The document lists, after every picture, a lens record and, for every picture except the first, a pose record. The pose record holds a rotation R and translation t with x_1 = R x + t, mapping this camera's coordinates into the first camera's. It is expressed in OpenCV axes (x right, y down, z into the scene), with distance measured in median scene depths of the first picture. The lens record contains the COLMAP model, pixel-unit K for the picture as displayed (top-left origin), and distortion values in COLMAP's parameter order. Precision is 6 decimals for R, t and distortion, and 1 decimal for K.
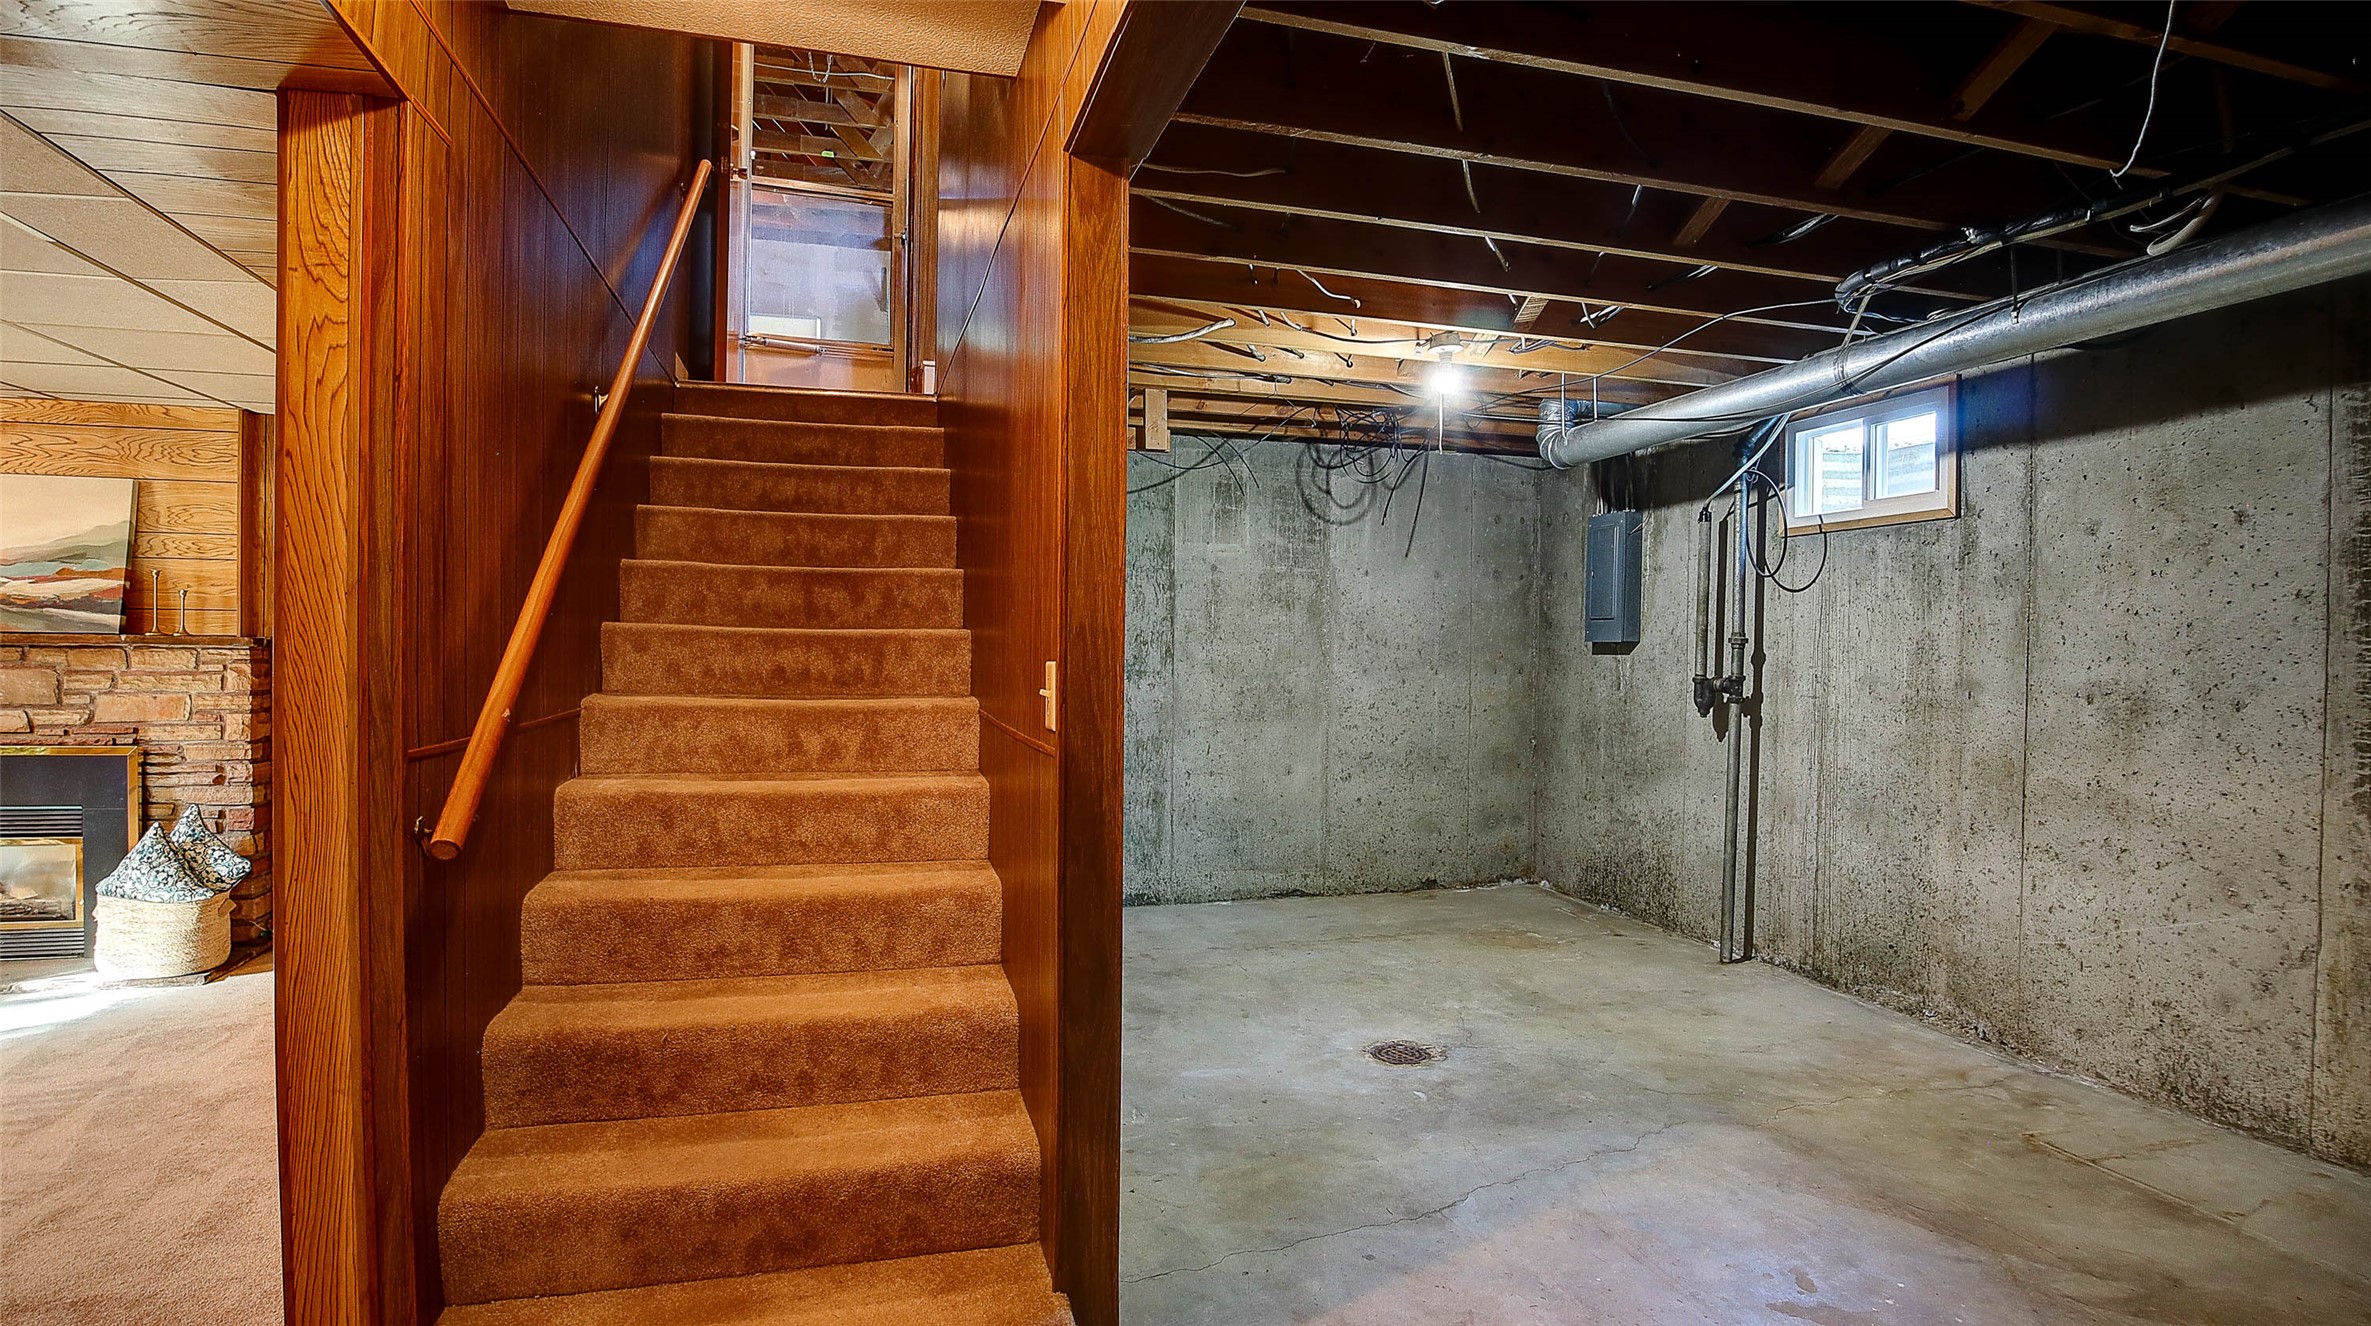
lens RADIAL K [[1165.6, 0, 1195.4], [0, 1165.6, 667.1], [0, 0, 1]] dist [-0.026453, 0.000229]
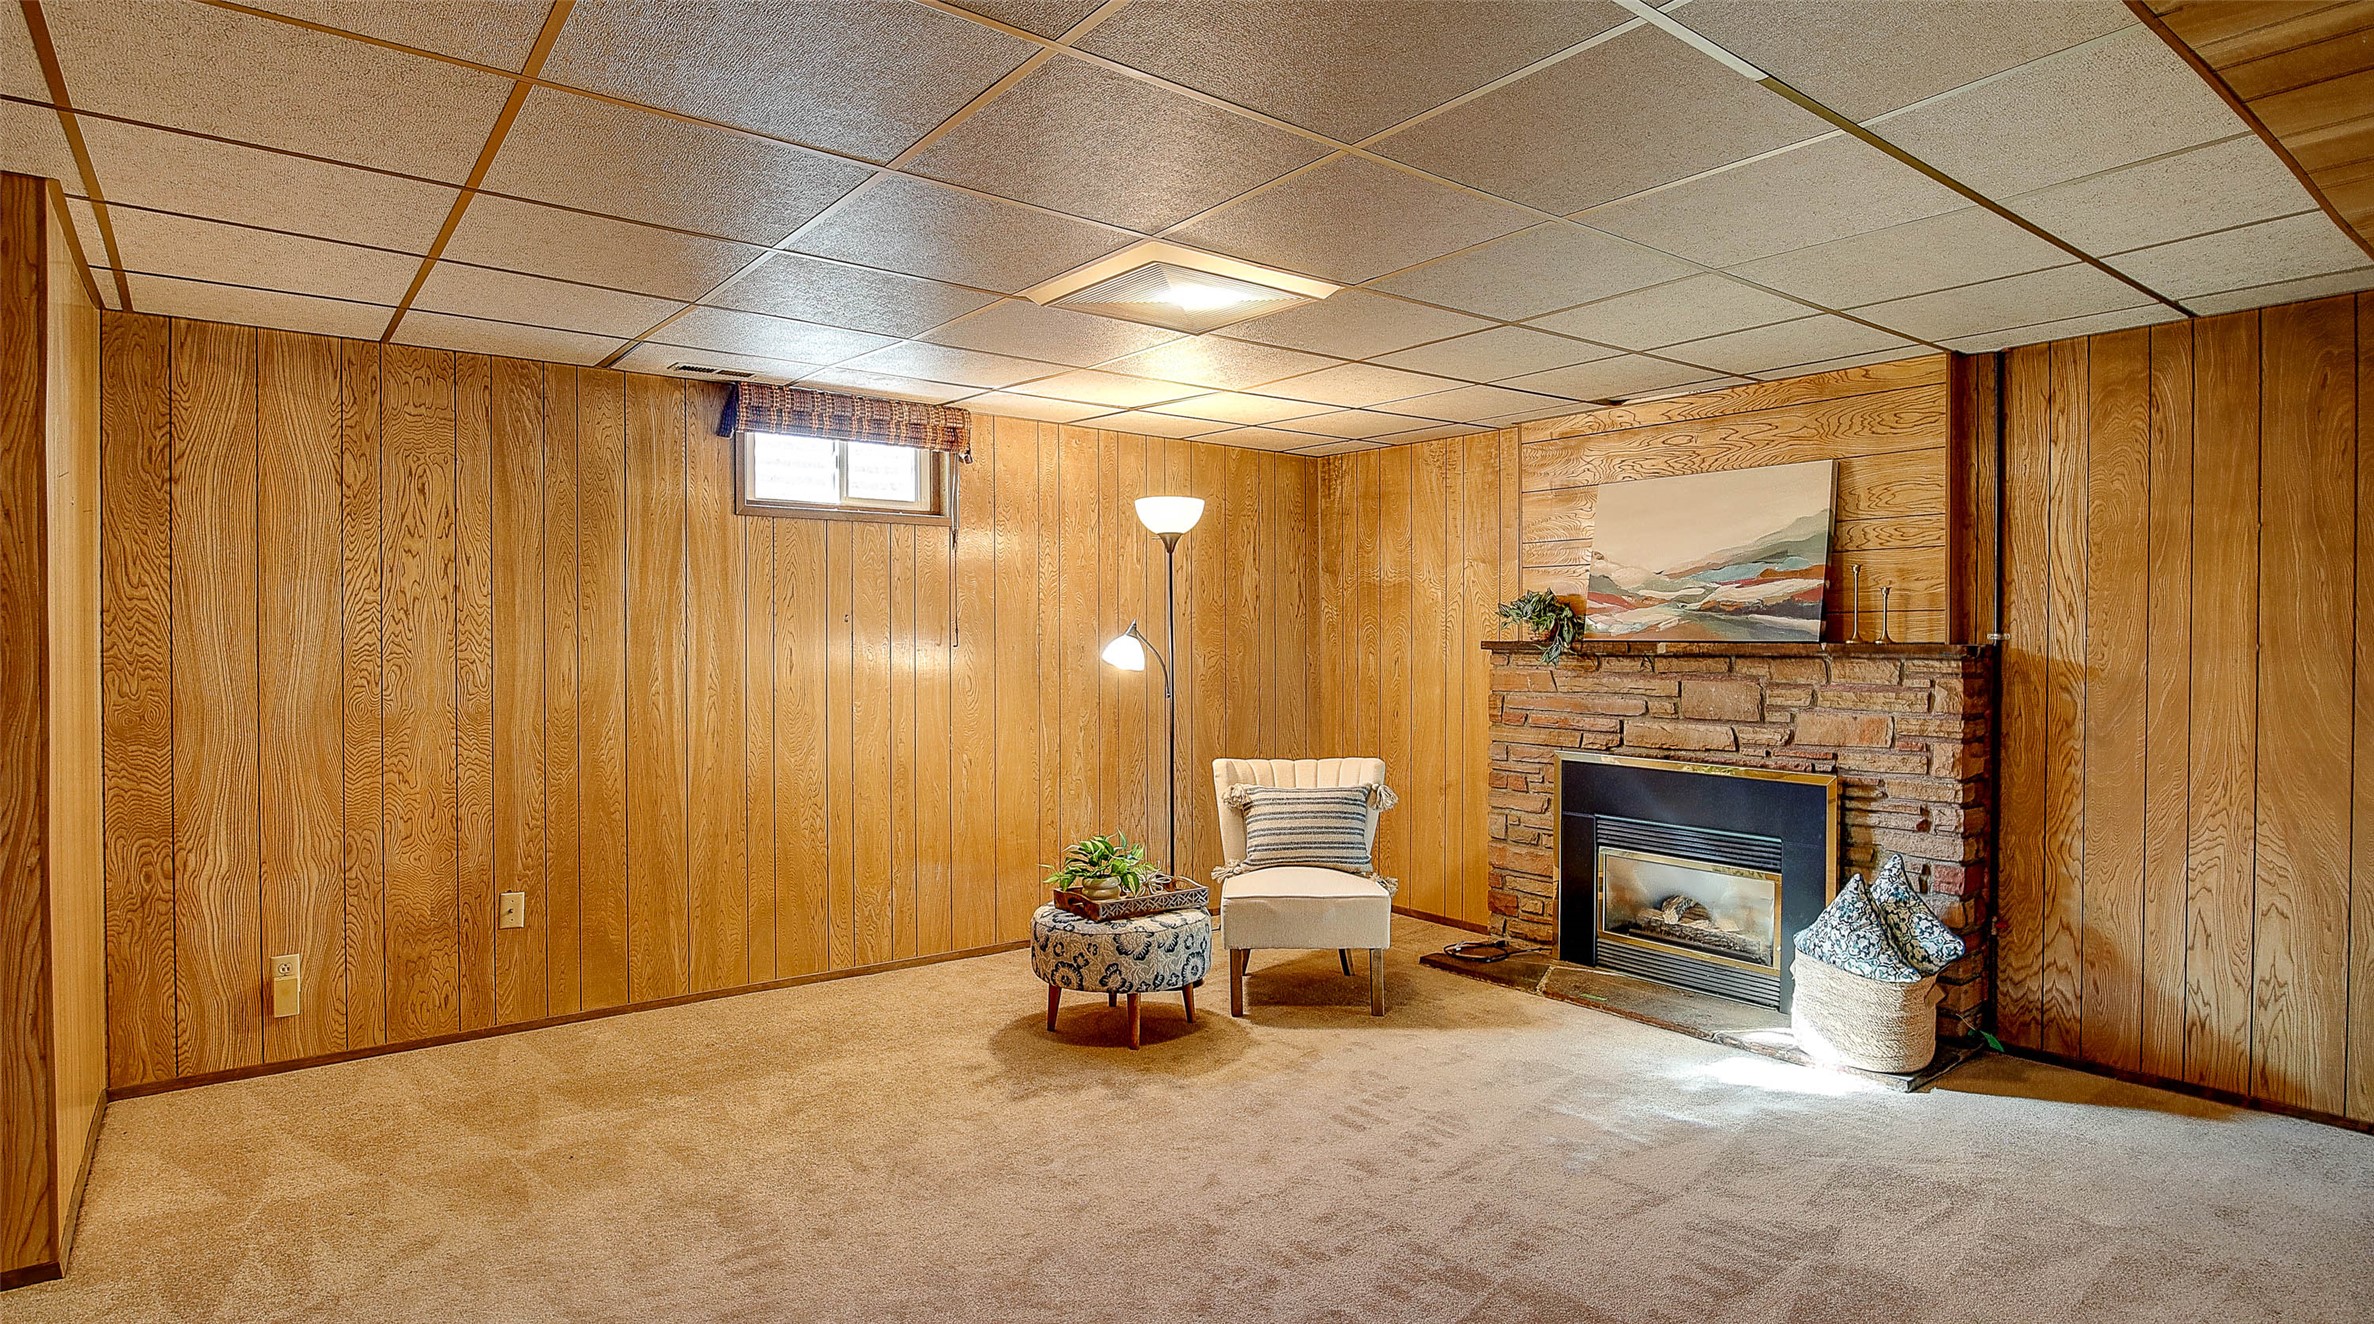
lens RADIAL K [[1274.7, 0, 1198.4], [0, 1274.7, 657.4], [0, 0, 1]] dist [-0.028912, 0.002498]
pose [[0.364296, -0.000187, -0.931283, -0.229302], [-0.007942, 0.999963, -0.003308, -0.010723], [0.931250, 0.008601, 0.364281, 0.218882]]
